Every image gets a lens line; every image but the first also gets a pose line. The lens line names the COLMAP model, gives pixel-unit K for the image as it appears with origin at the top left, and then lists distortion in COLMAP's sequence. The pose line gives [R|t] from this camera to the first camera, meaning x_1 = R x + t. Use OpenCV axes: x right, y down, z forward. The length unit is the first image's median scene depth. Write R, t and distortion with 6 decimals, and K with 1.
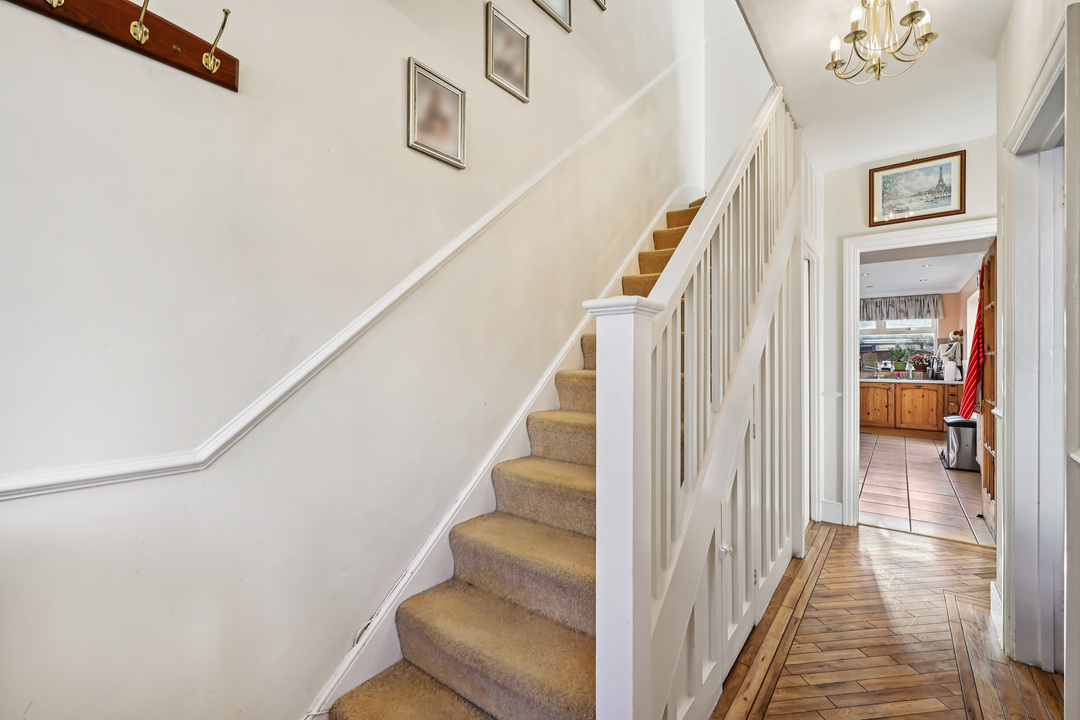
lens RADIAL K [[455.7, 0, 545.7], [0, 455.7, 363.3], [0, 0, 1]] dist [-0.003598, -0.000524]
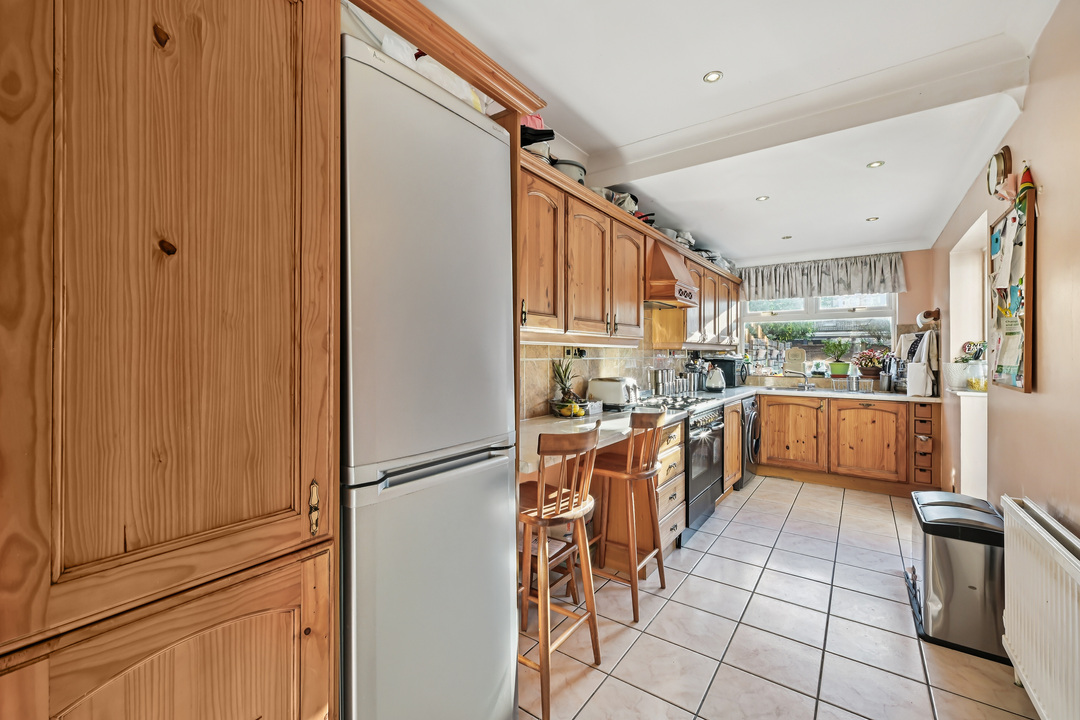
lens RADIAL K [[455.7, 0, 534.0], [0, 455.7, 353.5], [0, 0, 1]] dist [-0.003598, -0.000524]
pose [[0.999238, 0.002530, 0.038939, 0.351052], [-0.002325, 0.999983, -0.005316, -0.011982], [-0.038952, 0.005221, 0.999227, 0.408344]]
